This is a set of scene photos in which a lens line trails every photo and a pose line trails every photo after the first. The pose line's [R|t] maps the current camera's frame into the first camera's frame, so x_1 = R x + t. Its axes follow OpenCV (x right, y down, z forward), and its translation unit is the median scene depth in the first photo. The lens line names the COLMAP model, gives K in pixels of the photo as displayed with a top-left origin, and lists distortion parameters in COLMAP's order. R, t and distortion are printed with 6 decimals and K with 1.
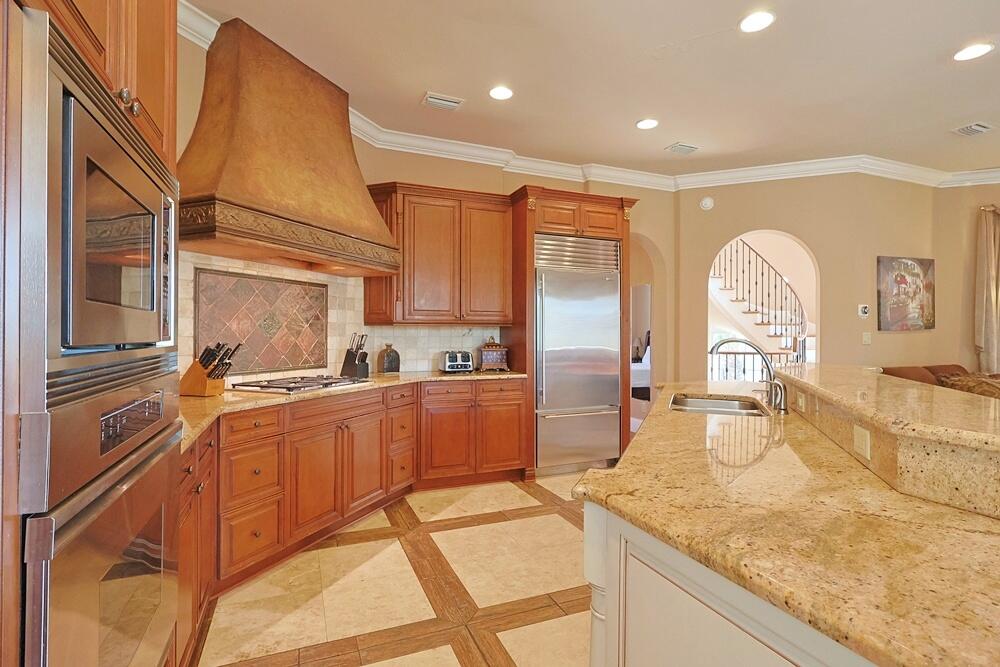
lens RADIAL K [[488.1, 0, 499.0], [0, 488.1, 333.4], [0, 0, 1]] dist [-0.005203, 0.001569]
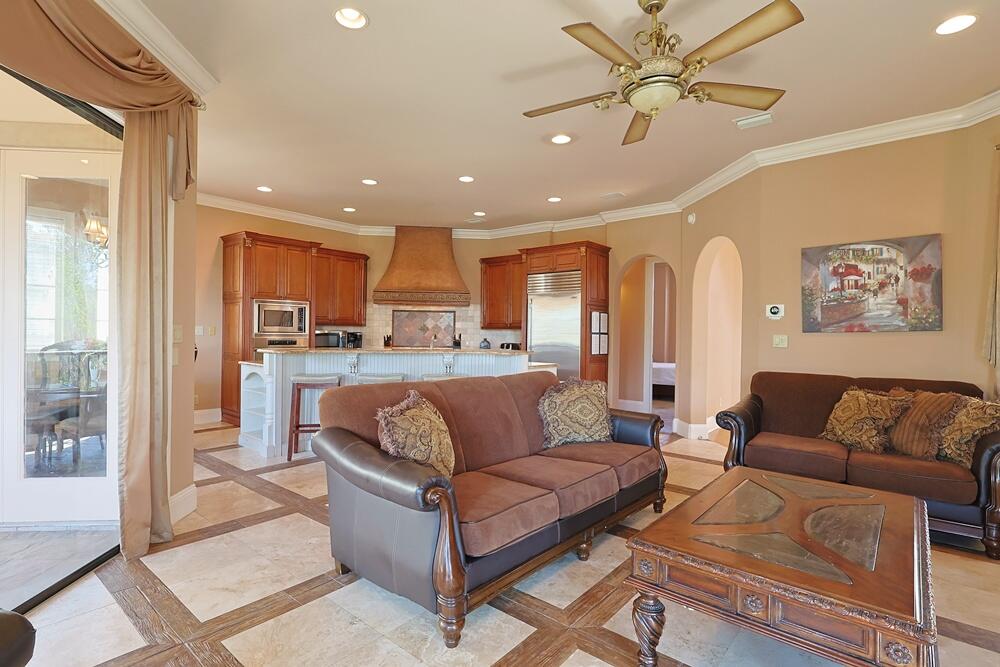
lens RADIAL K [[488.1, 0, 500.5], [0, 488.1, 332.0], [0, 0, 1]] dist [-0.005203, 0.001569]
pose [[0.466362, 0.001300, -0.884593, 1.629669], [-0.011523, 0.999923, -0.004605, 0.004983], [0.884519, 0.012341, 0.466341, 0.125316]]
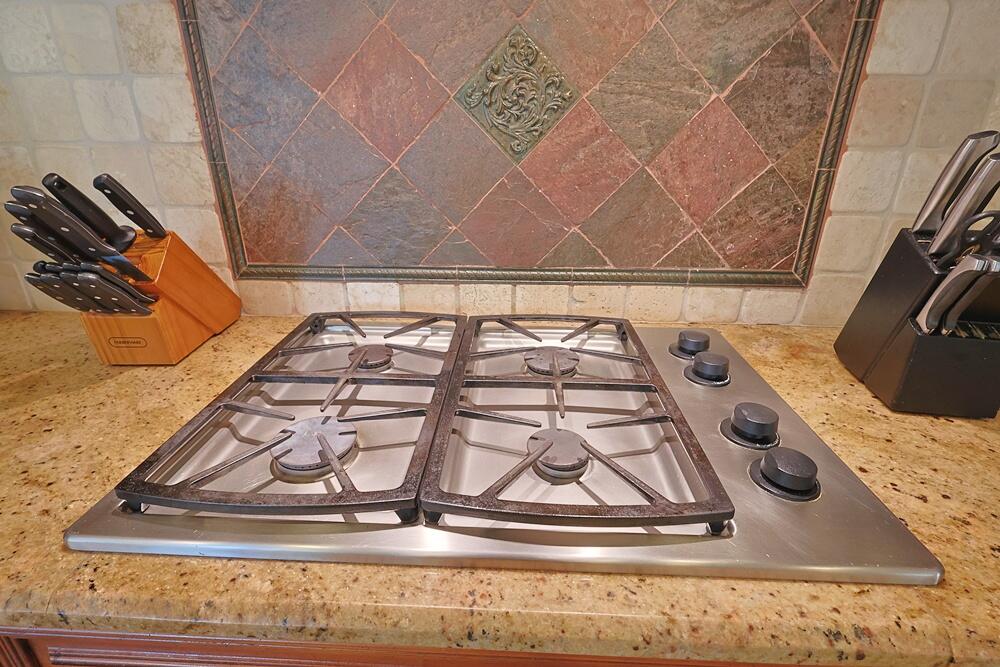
lens RADIAL K [[488.1, 0, 498.7], [0, 488.1, 334.1], [0, 0, 1]] dist [-0.005203, 0.001569]
pose [[0.336109, 0.364577, -0.868397, -0.174747], [-0.001663, 0.922267, 0.386550, -0.001196], [0.941822, -0.128479, 0.310589, 0.730909]]
